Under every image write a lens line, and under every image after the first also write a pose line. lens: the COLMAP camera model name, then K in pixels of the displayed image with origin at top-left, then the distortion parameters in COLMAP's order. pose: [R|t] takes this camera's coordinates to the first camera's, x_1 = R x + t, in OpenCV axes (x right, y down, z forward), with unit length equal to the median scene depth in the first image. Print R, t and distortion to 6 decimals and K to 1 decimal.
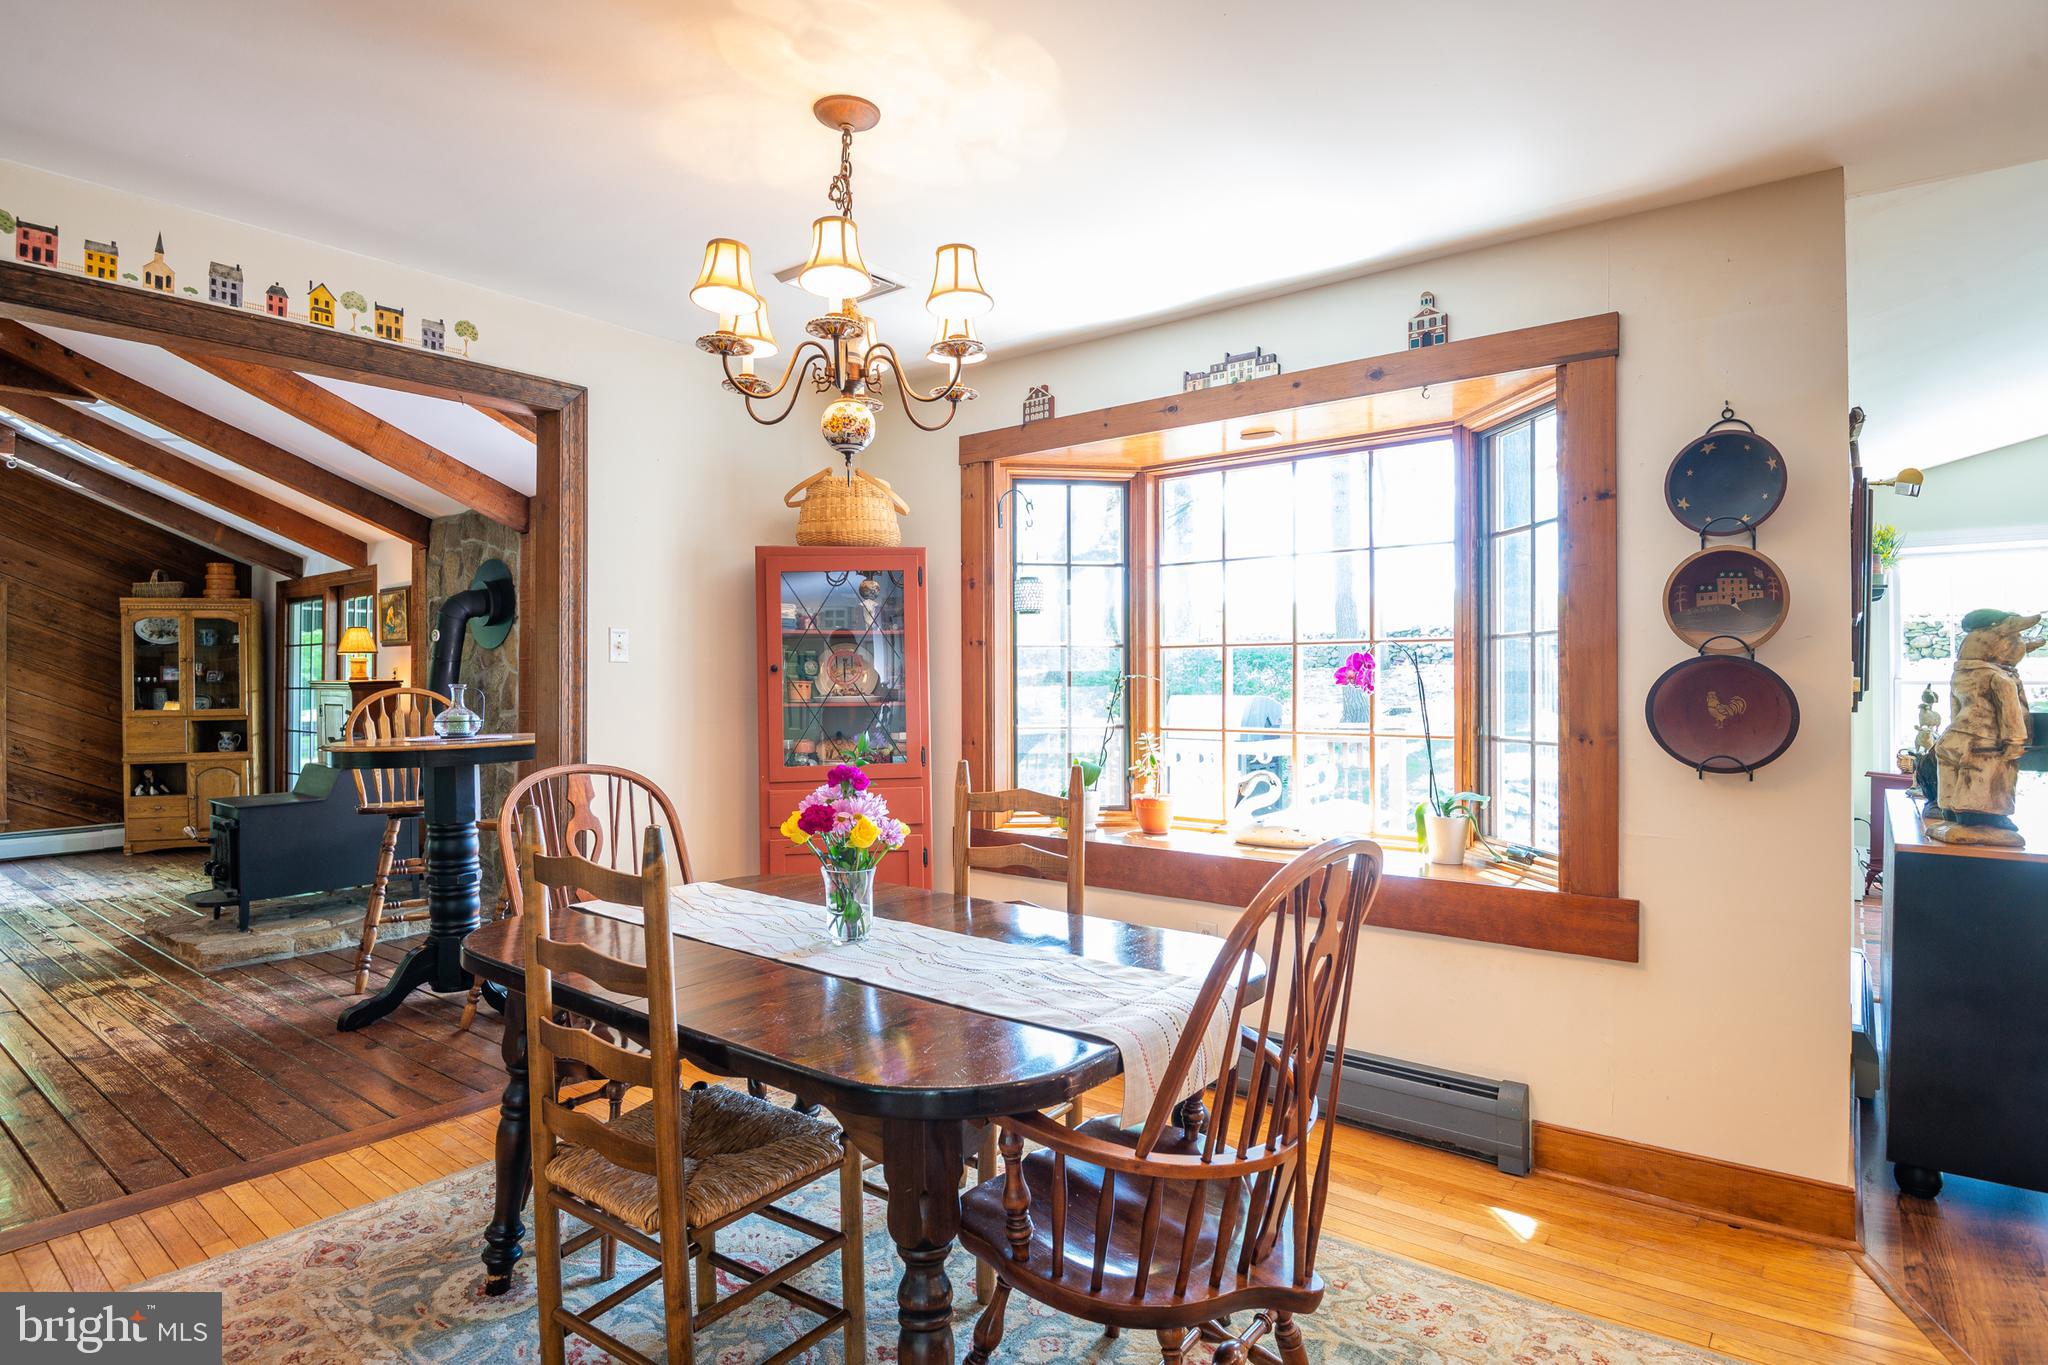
lens RADIAL K [[1074.4, 0, 992.5], [0, 1074.4, 700.7], [0, 0, 1]] dist [-0.006451, -0.016839]
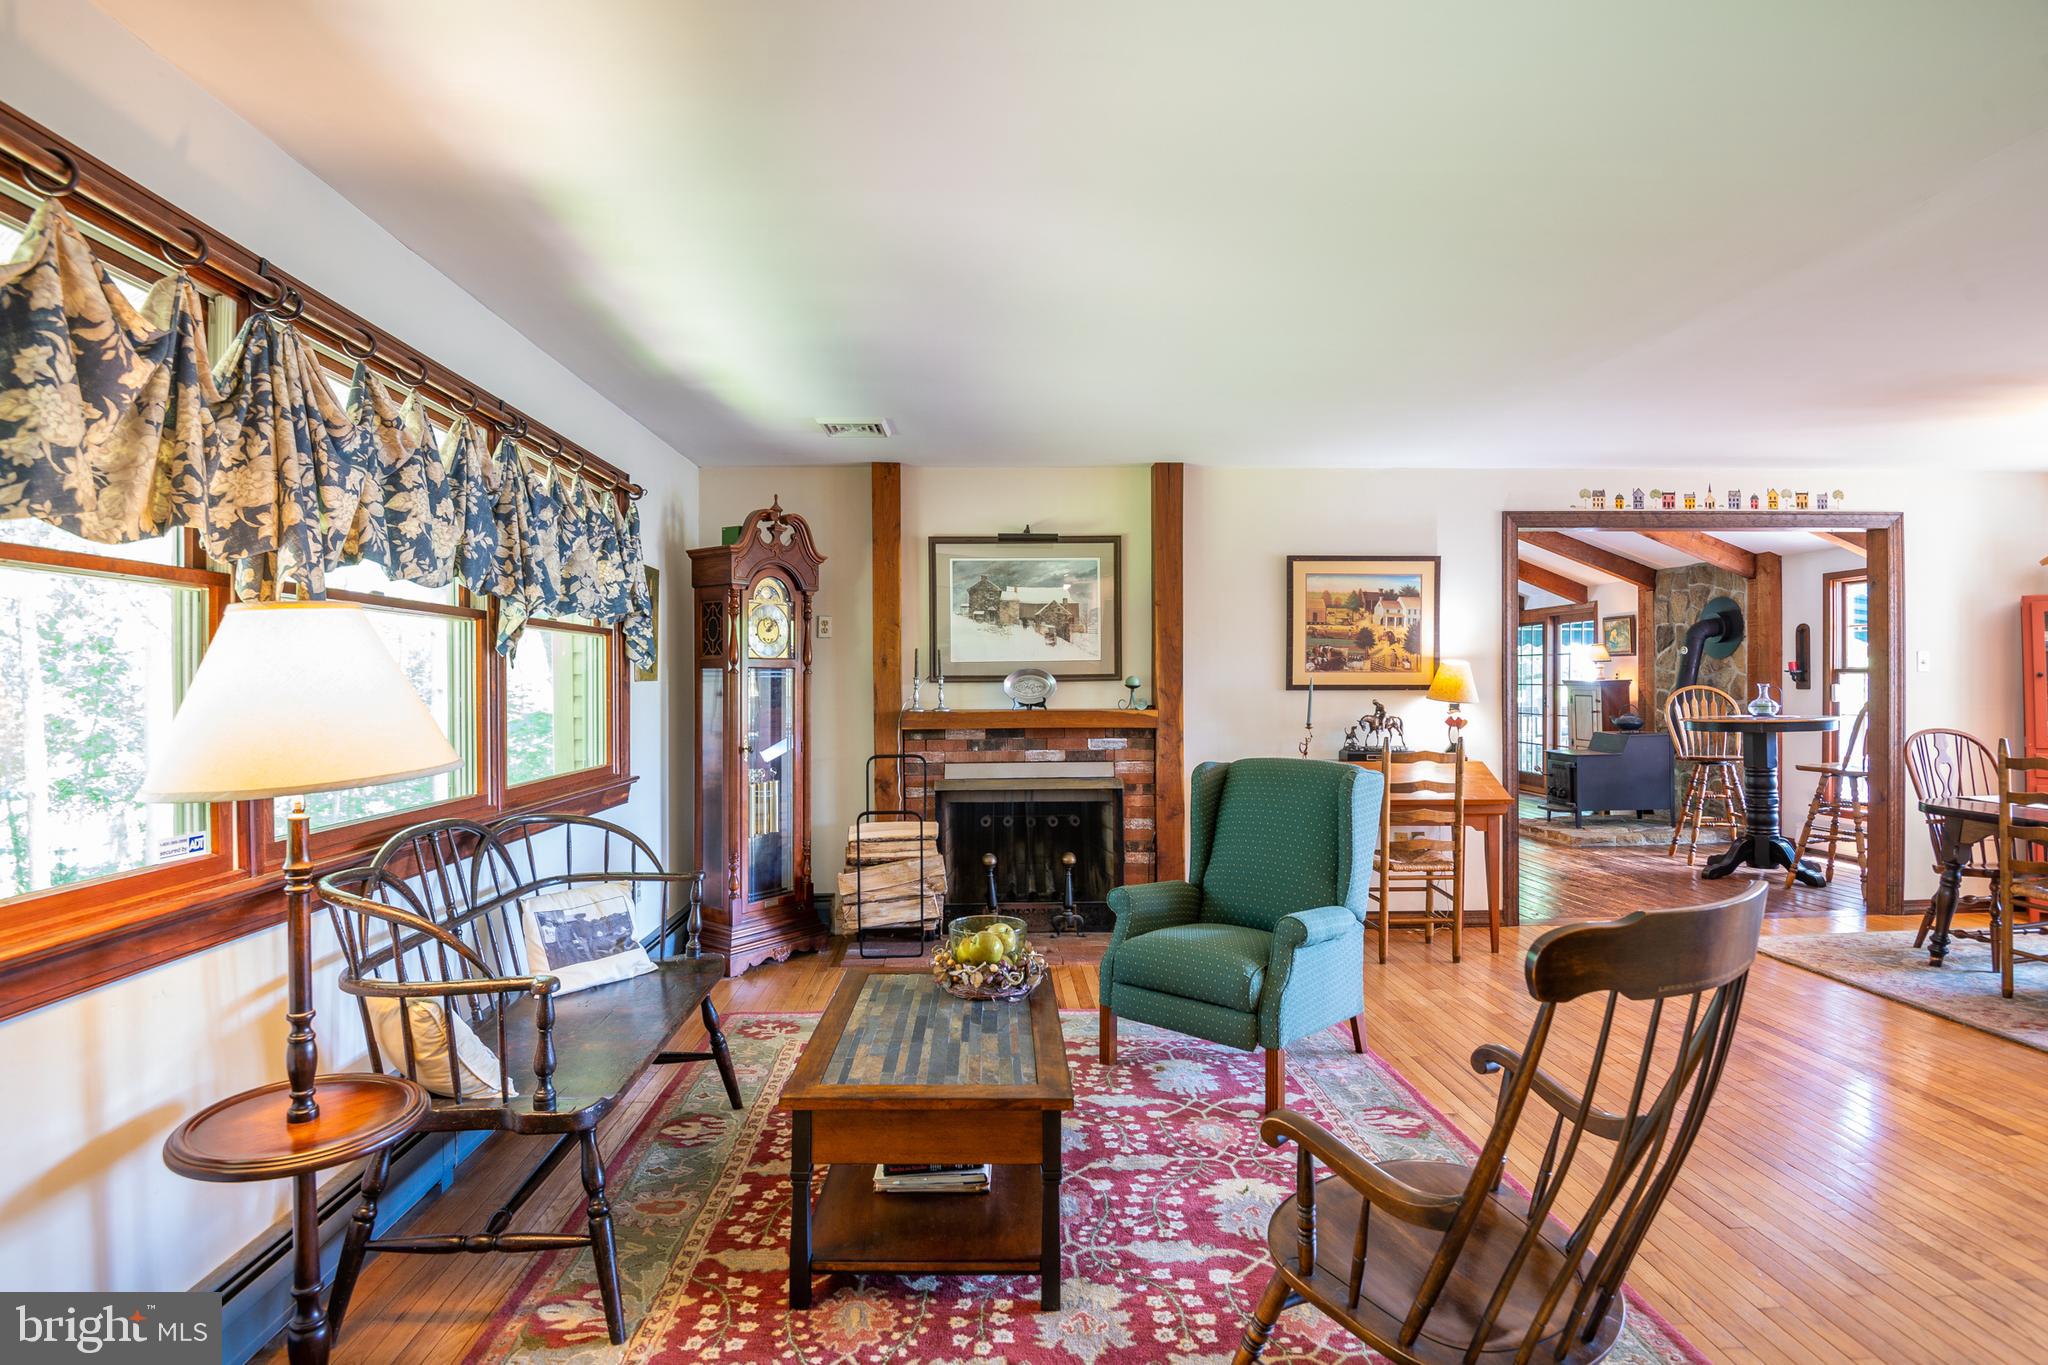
lens RADIAL K [[1010.3, 0, 995.2], [0, 1010.3, 684.2], [0, 0, 1]] dist [-0.024177, -0.010693]
pose [[0.639424, 0.002068, -0.768852, -0.053199], [-0.008492, 0.999954, -0.004373, 0.001093], [0.768808, 0.009325, 0.639412, -0.575590]]
